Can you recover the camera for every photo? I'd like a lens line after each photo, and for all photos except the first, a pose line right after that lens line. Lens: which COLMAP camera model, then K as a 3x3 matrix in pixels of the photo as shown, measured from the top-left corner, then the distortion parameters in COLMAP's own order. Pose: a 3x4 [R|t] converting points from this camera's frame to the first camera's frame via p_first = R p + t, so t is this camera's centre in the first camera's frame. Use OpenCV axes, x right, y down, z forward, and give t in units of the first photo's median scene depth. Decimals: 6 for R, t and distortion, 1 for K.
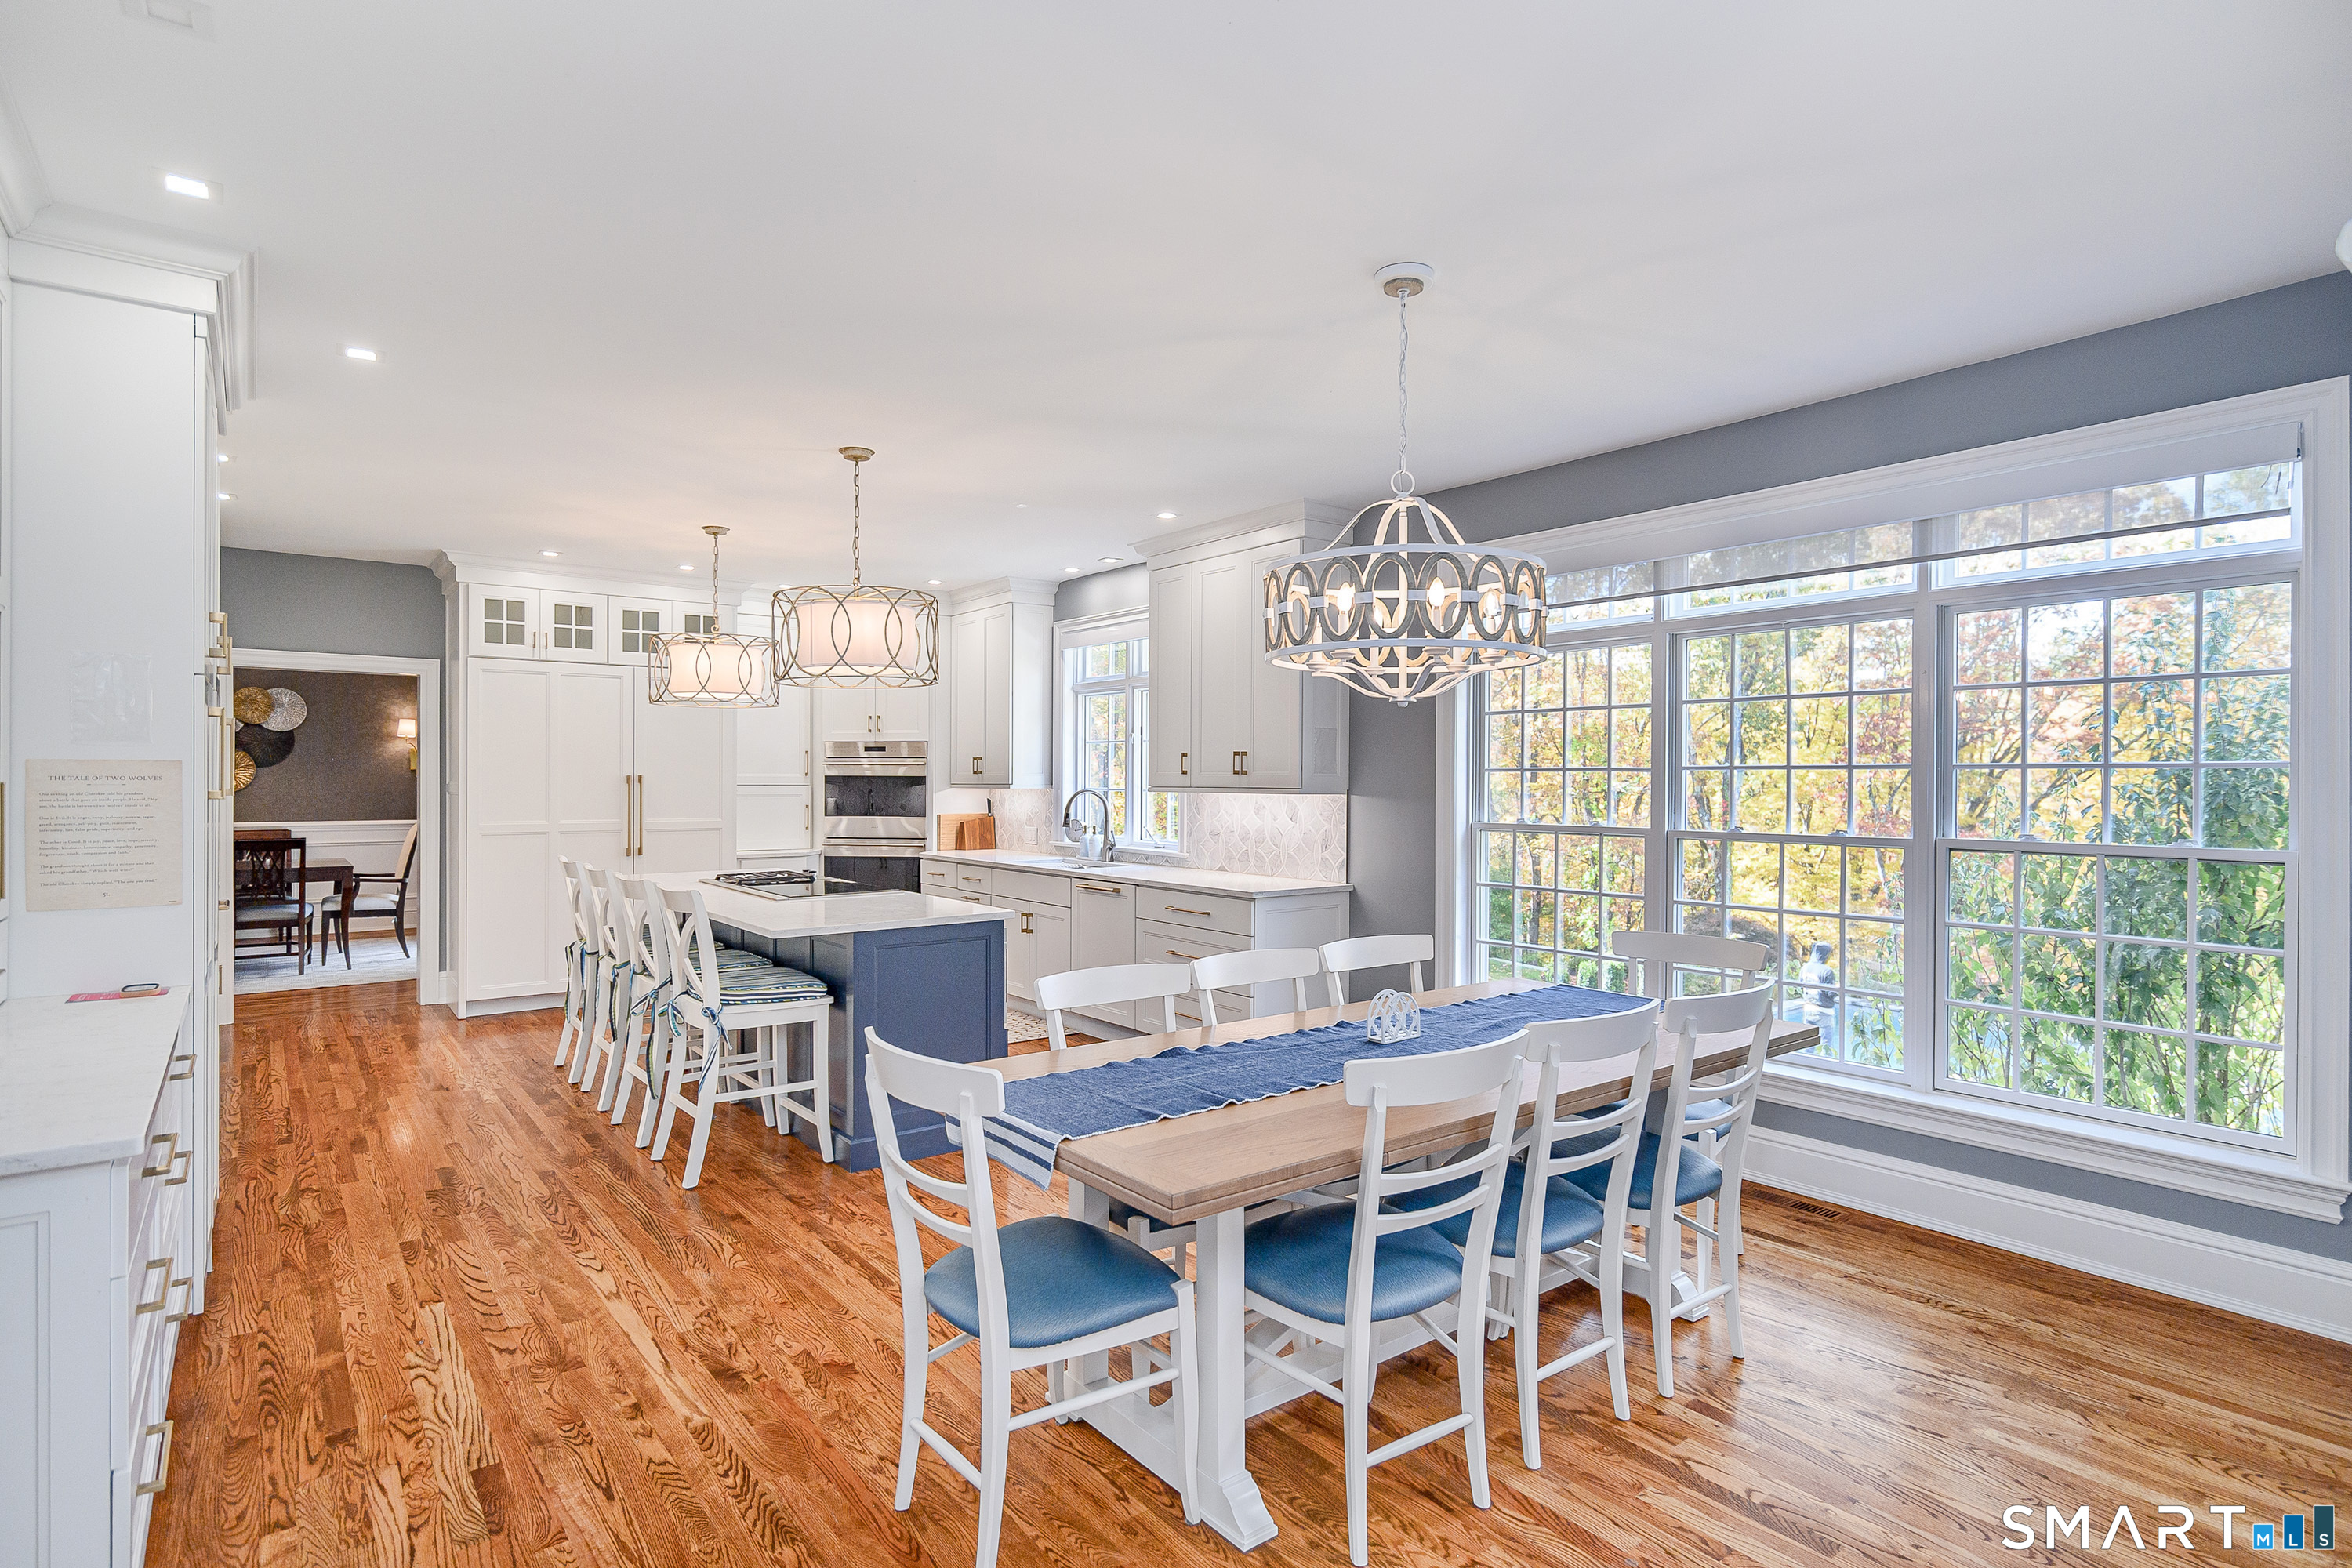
lens RADIAL K [[1201.6, 0, 1176.0], [0, 1201.6, 784.0], [0, 0, 1]] dist [-0.004446, -0.000326]
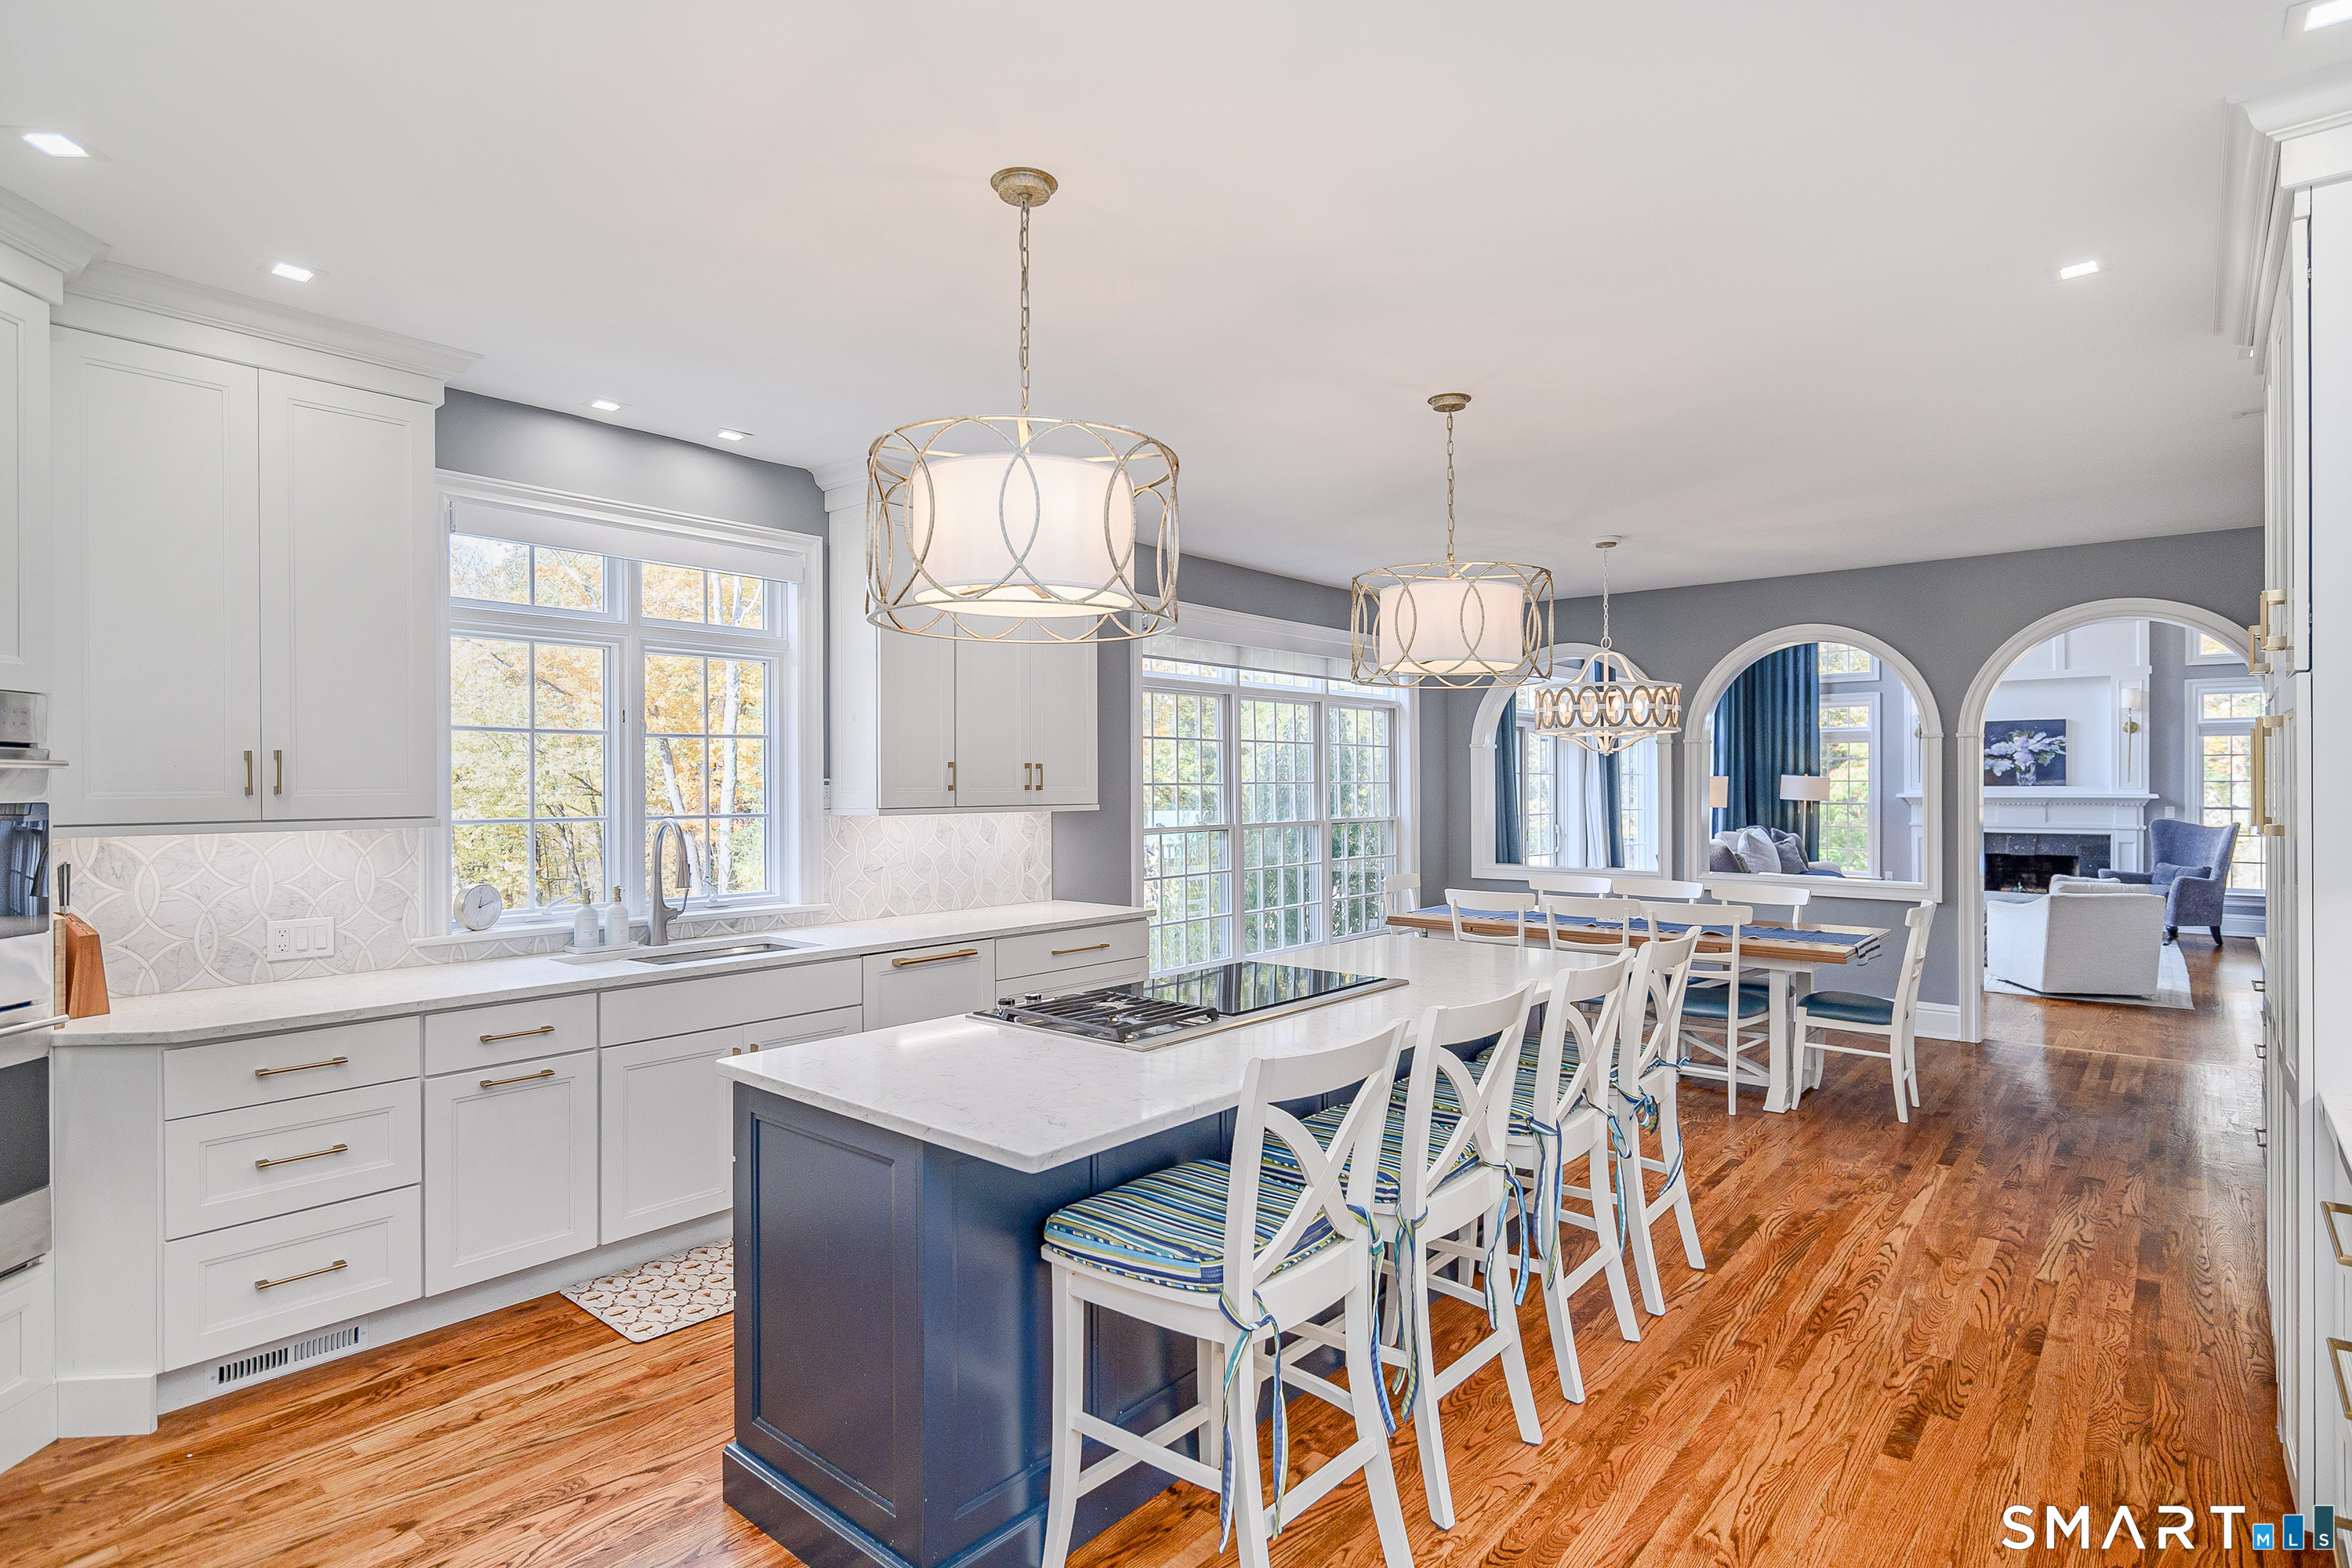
lens RADIAL K [[1201.6, 0, 1176.0], [0, 1201.6, 784.0], [0, 0, 1]] dist [-0.004446, -0.000326]
pose [[-0.210136, -0.007744, 0.977641, -1.329619], [0.008611, 0.999915, 0.009772, -0.032495], [-0.977634, 0.010471, -0.210052, 1.751726]]
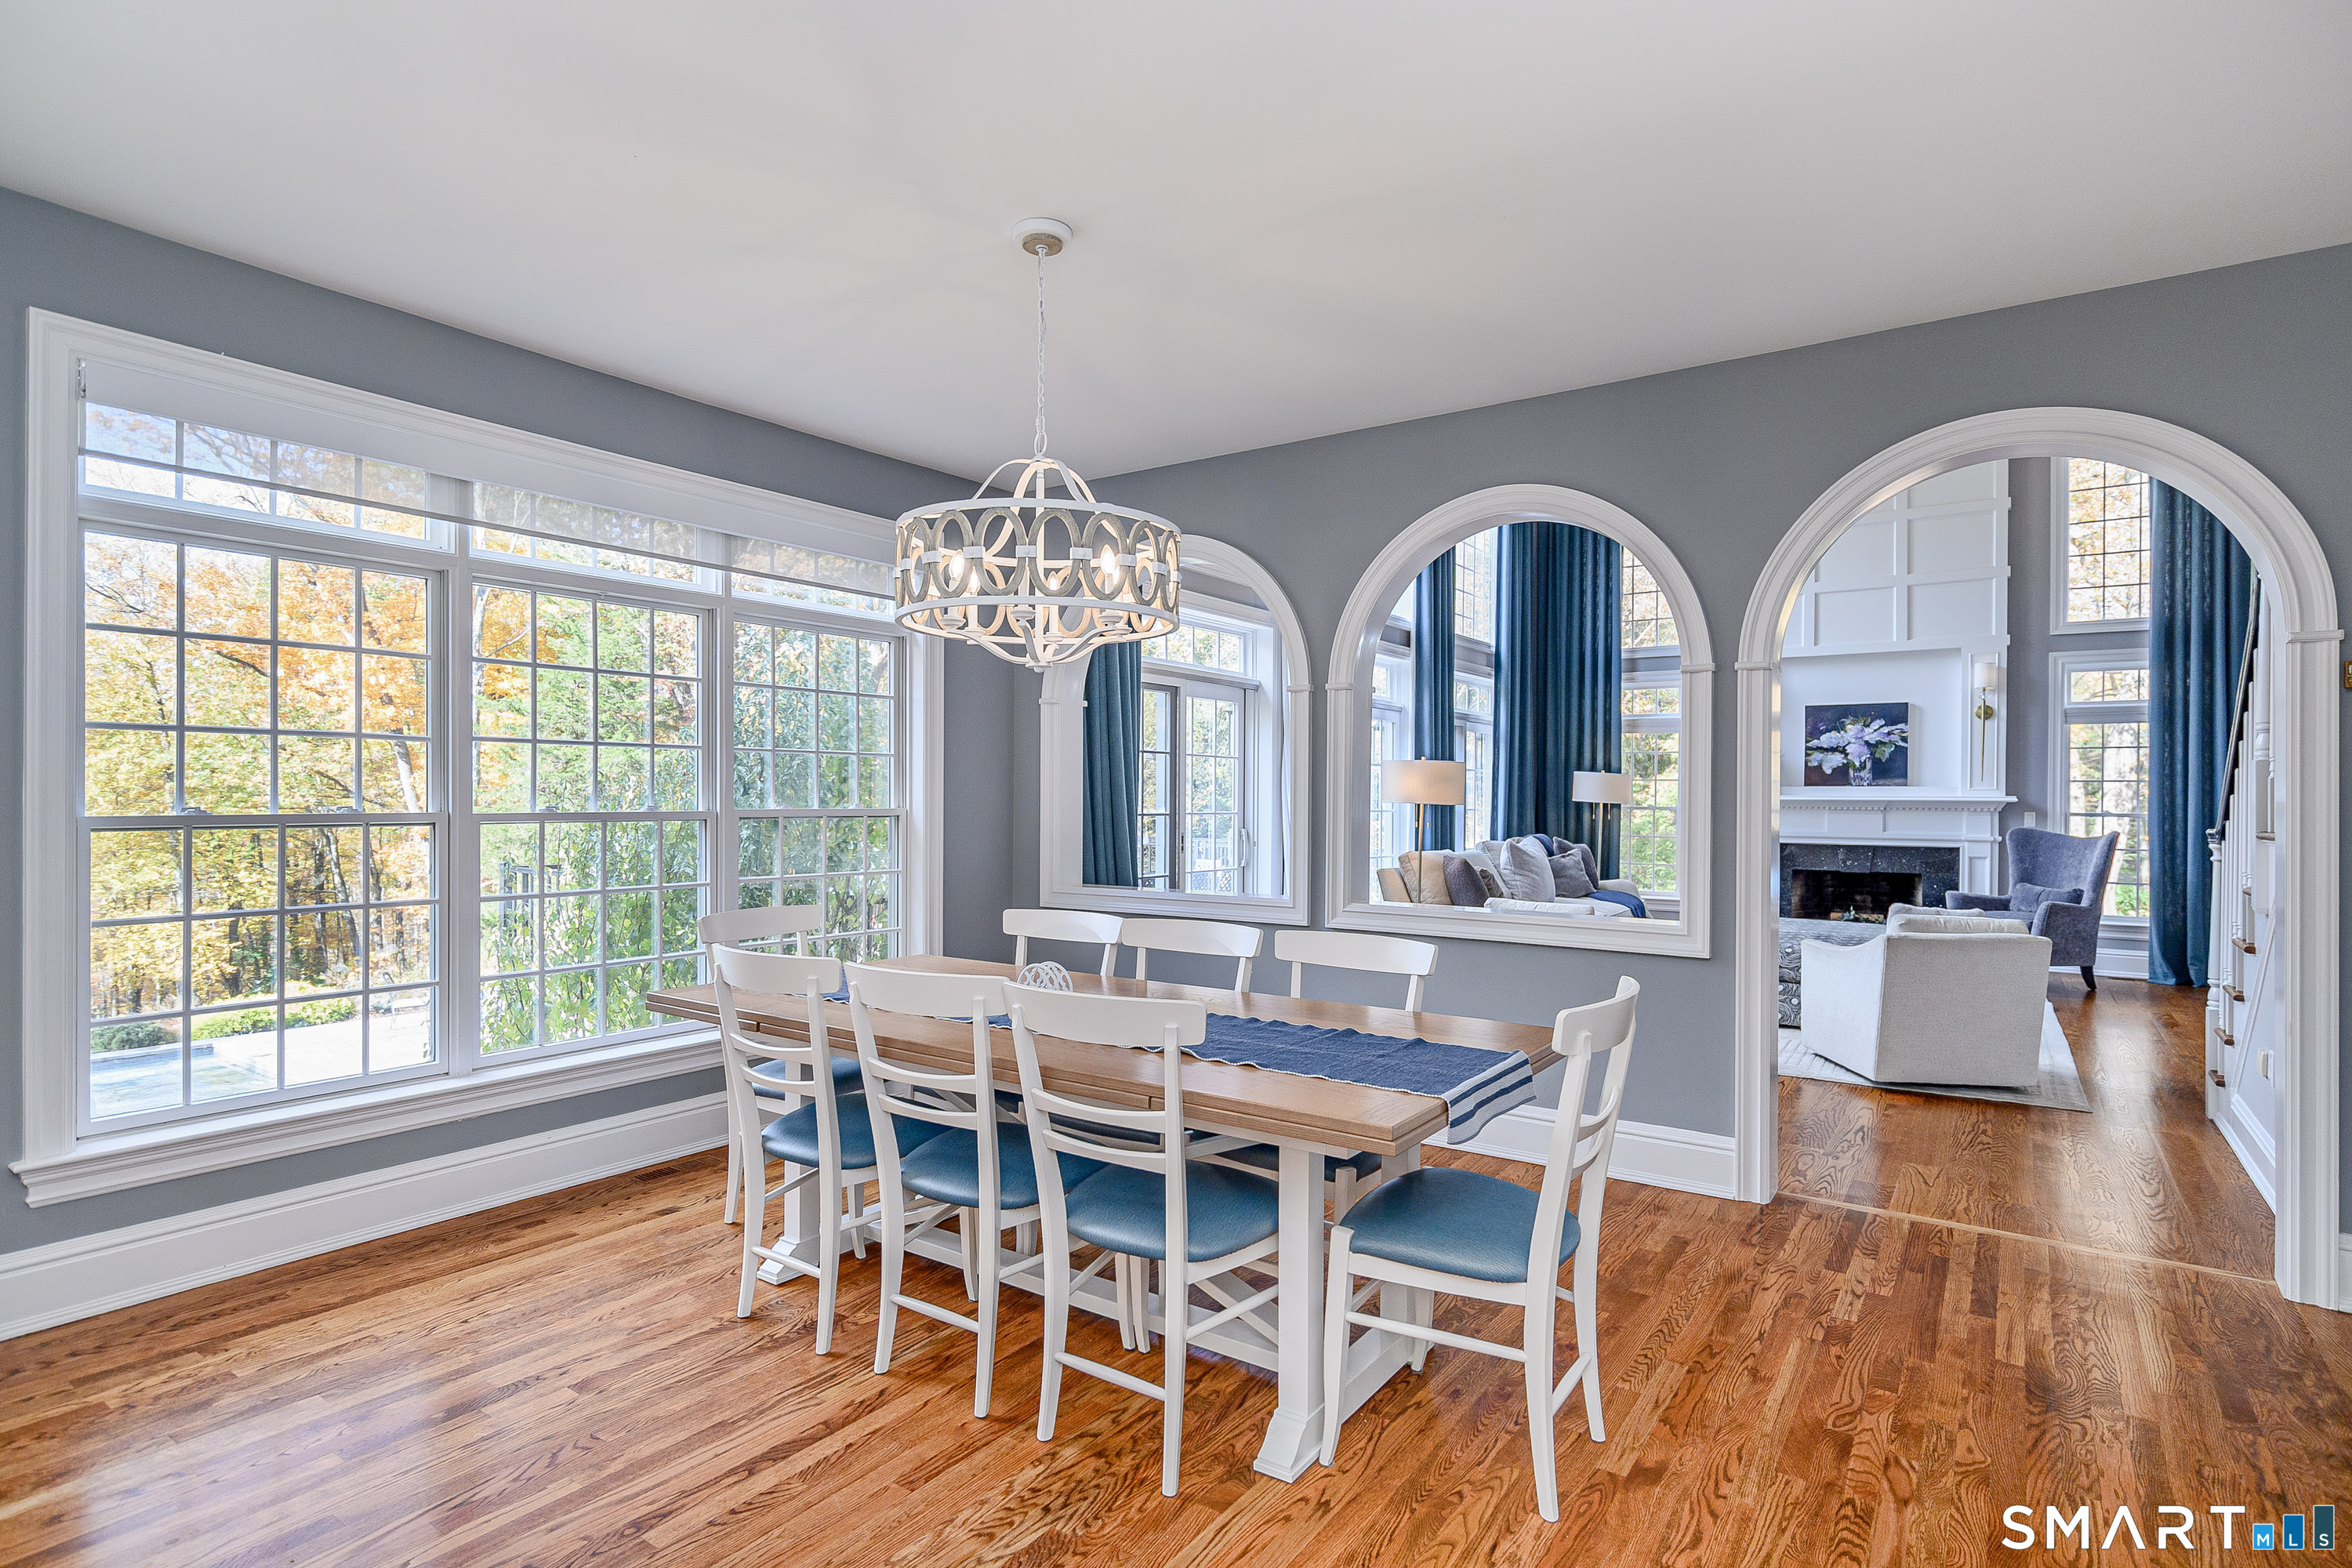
lens RADIAL K [[1232.1, 0, 1176.0], [0, 1232.1, 784.0], [0, 0, 1]] dist [0.002377, 0.000218]
pose [[-0.310864, -0.001980, 0.950452, -0.654301], [-0.002140, 0.999997, 0.001383, 0.024840], [-0.950452, -0.001604, -0.310867, 0.988249]]
